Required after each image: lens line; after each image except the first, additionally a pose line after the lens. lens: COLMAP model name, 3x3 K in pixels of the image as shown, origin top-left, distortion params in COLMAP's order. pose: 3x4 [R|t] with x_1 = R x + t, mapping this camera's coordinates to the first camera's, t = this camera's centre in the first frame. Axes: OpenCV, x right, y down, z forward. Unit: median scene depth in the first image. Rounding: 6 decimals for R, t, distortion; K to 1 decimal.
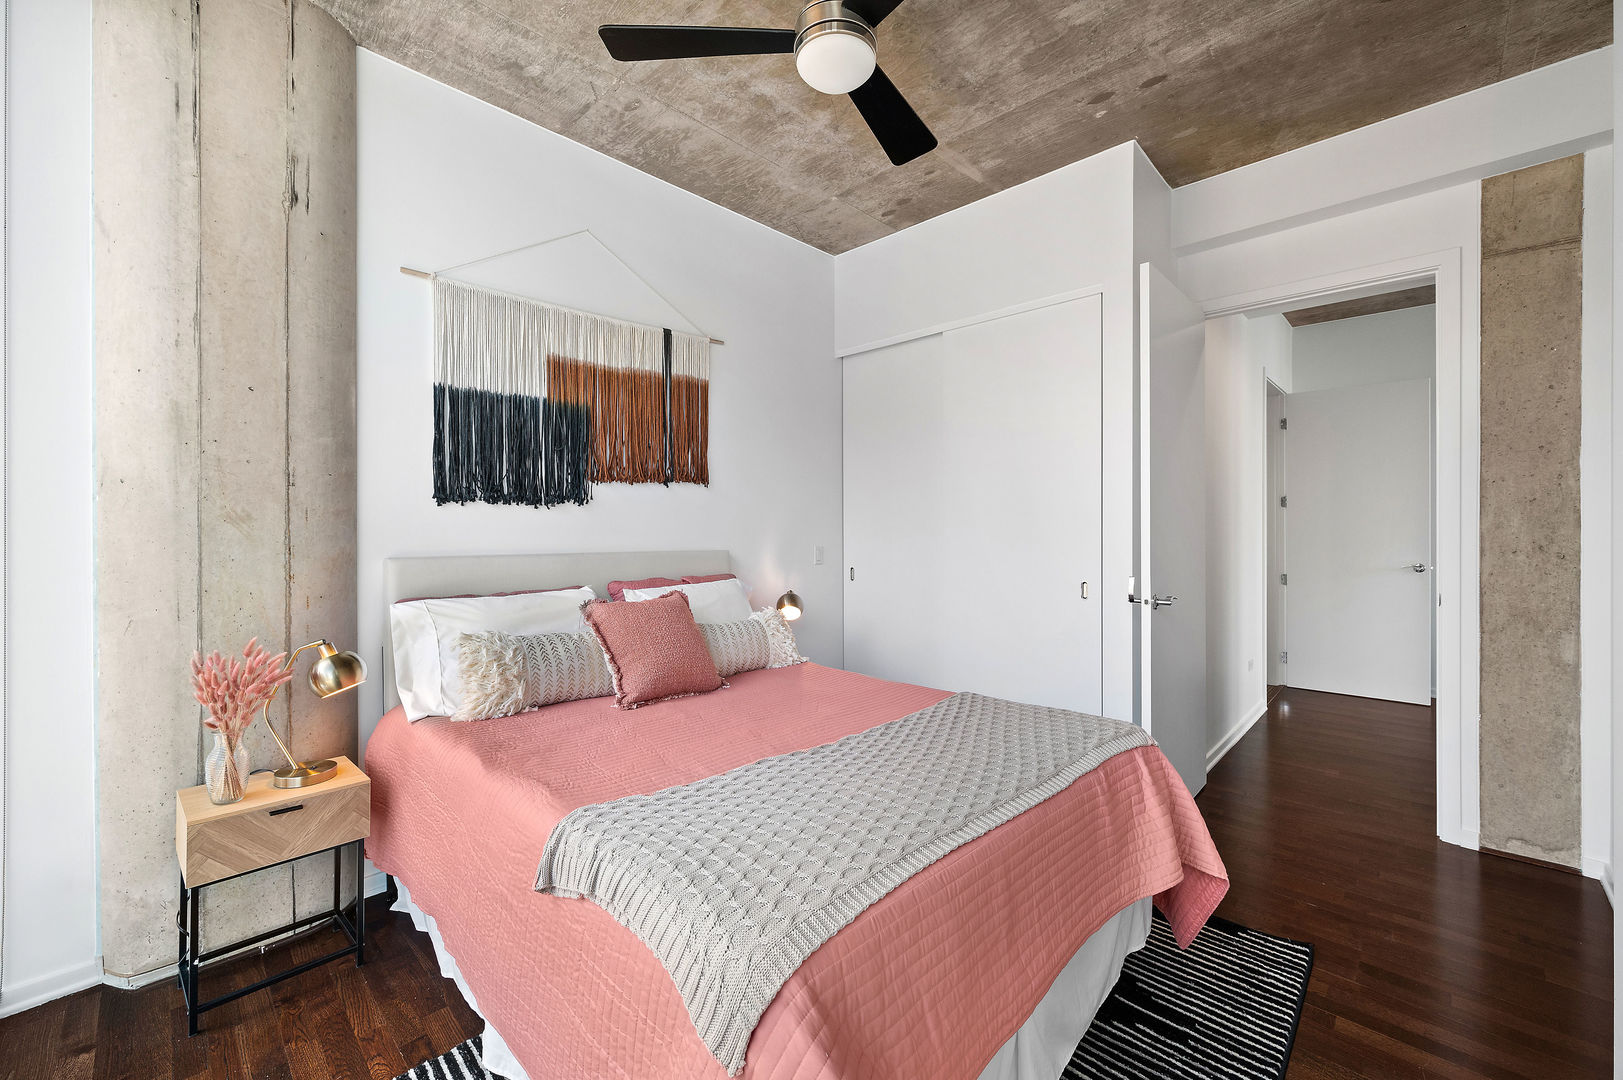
lens RADIAL K [[650.8, 0, 812.8], [0, 650.8, 525.6], [0, 0, 1]] dist [-0.000557, -0.000690]
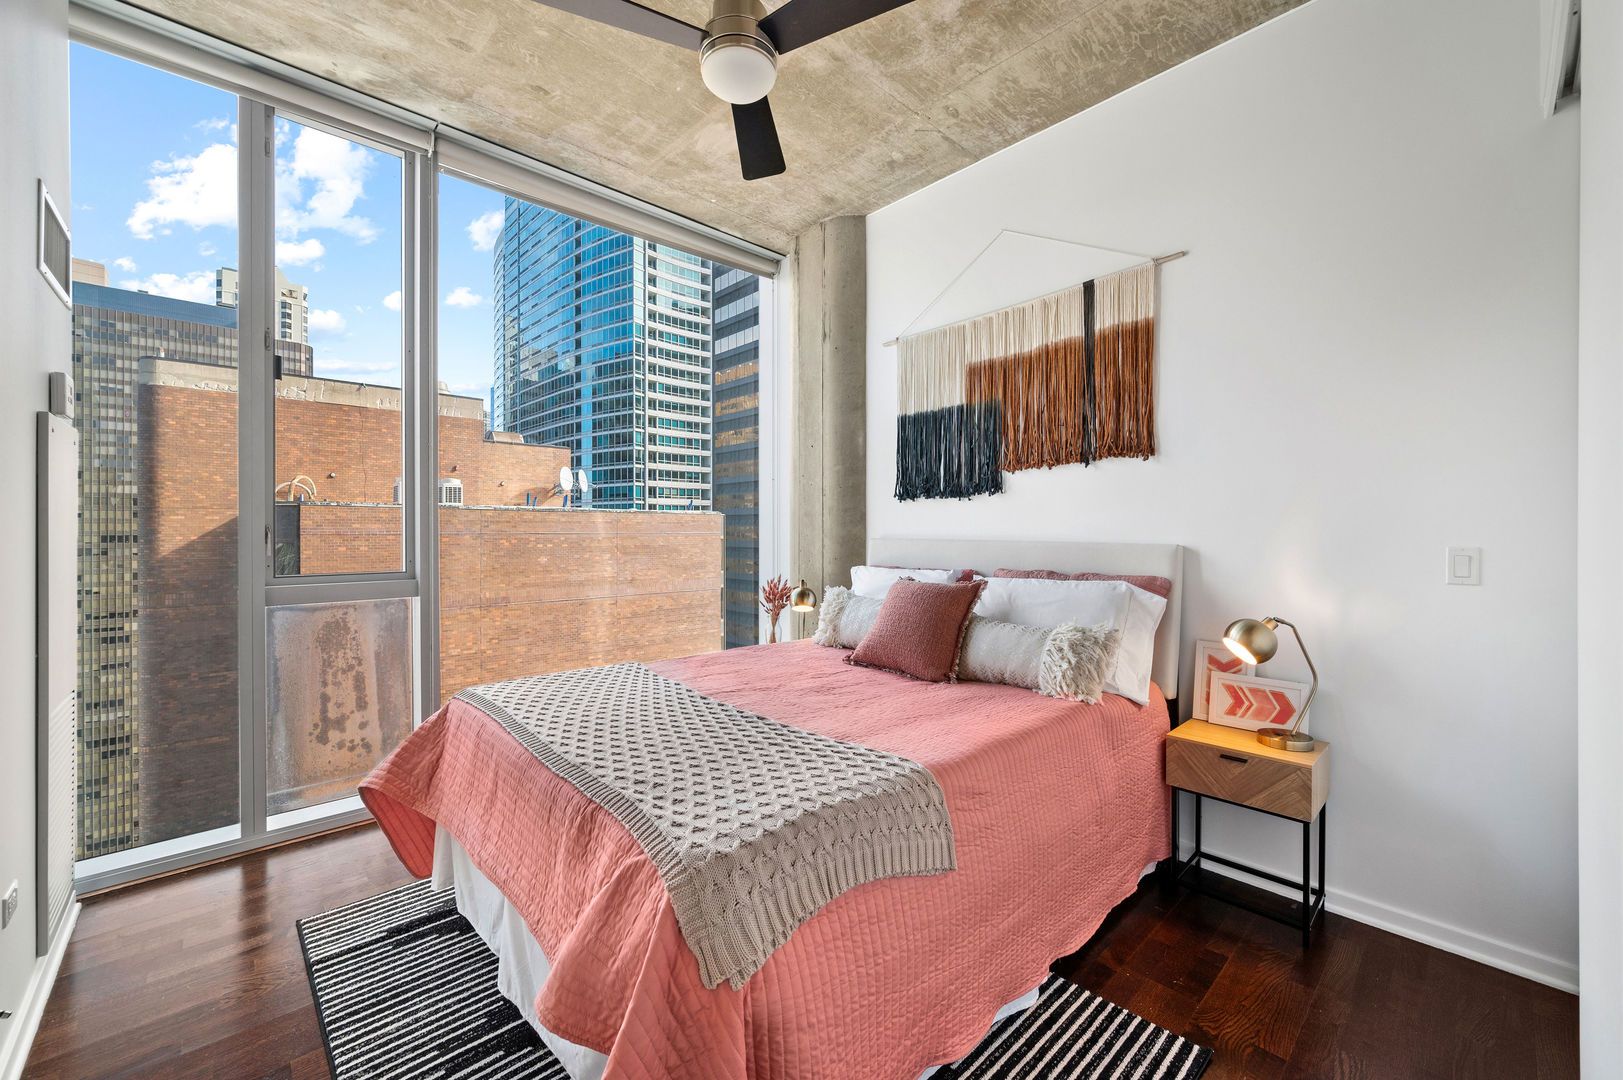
lens RADIAL K [[650.8, 0, 815.6], [0, 650.8, 525.2], [0, 0, 1]] dist [-0.000557, -0.000690]
pose [[-0.037131, -0.003437, -0.999305, 0.707724], [0.009029, 0.999952, -0.003775, 0.019029], [0.999270, -0.009163, -0.037098, 0.747093]]
